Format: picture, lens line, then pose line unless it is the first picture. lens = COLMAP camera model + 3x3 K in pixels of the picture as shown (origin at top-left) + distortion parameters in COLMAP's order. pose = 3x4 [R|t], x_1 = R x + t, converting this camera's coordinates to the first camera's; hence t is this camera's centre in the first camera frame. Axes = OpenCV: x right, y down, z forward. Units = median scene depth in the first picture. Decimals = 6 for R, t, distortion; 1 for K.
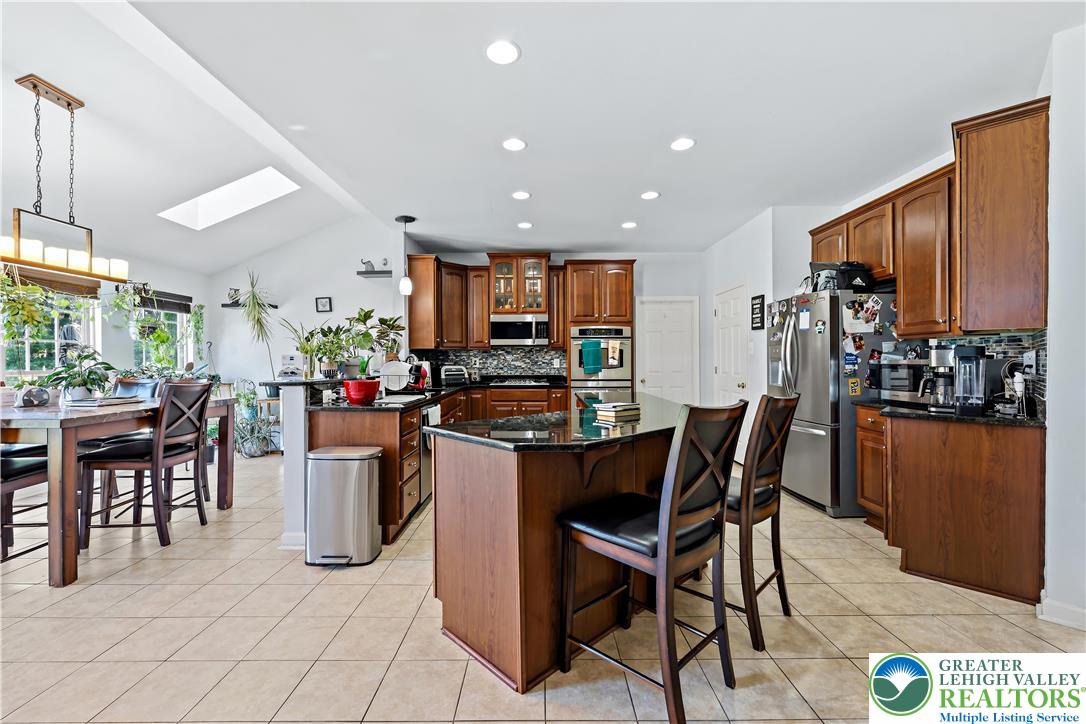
lens RADIAL K [[438.1, 0, 543.0], [0, 438.1, 362.0], [0, 0, 1]] dist [-0.004132, 0.000211]
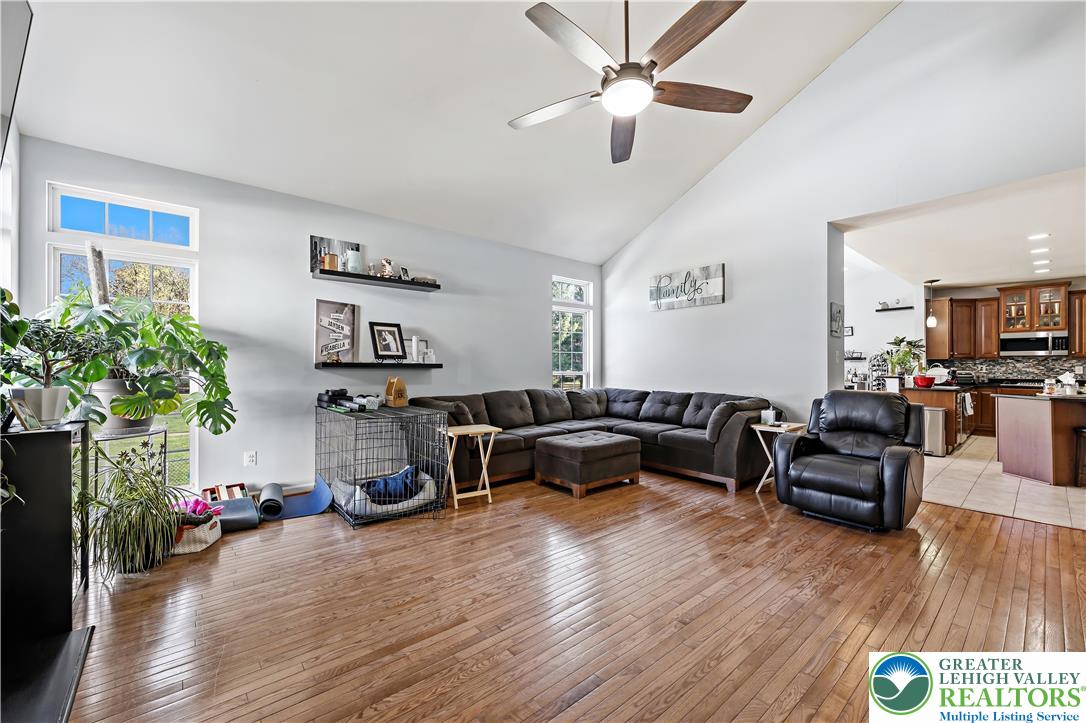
lens RADIAL K [[430.4, 0, 538.4], [0, 430.4, 364.9], [0, 0, 1]] dist [-0.000535, -0.000190]
pose [[0.642267, 0.007046, -0.766449, -0.020546], [-0.008302, 0.999963, 0.002235, -0.002419], [0.766436, 0.004928, 0.642302, -1.065580]]
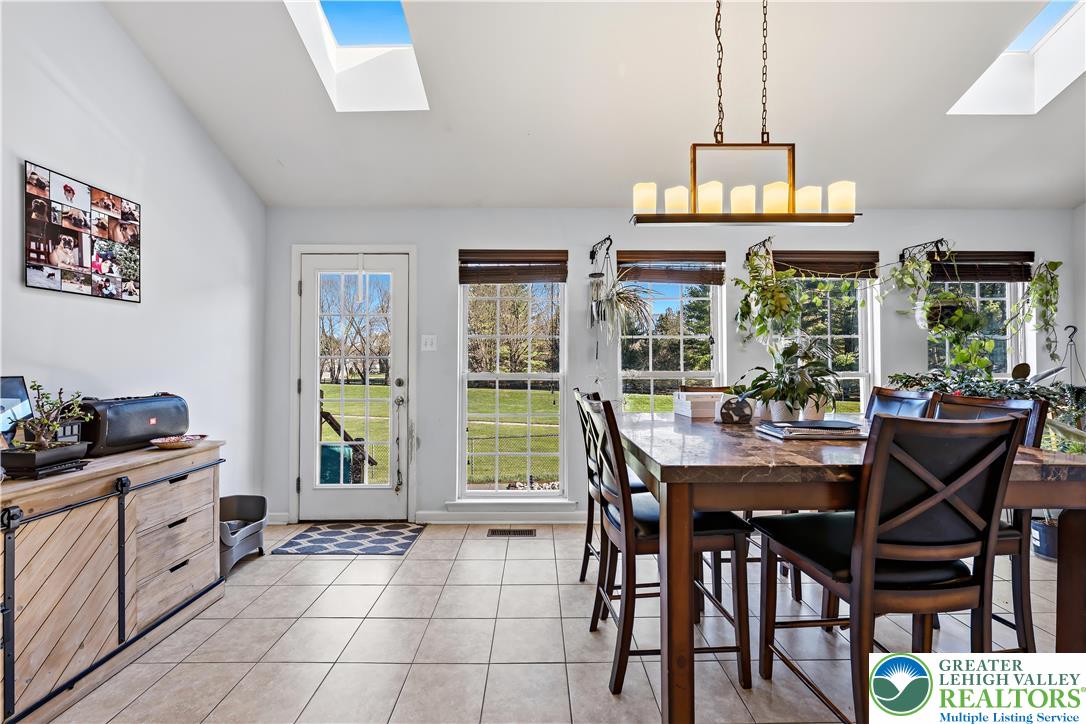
lens RADIAL K [[438.1, 0, 543.0], [0, 438.1, 362.0], [0, 0, 1]] dist [-0.004132, 0.000211]
pose [[0.006620, -0.004644, -0.999967, -0.260697], [-0.001630, 0.999988, -0.004655, 0.002542], [0.999977, 0.001661, 0.006612, 0.392415]]
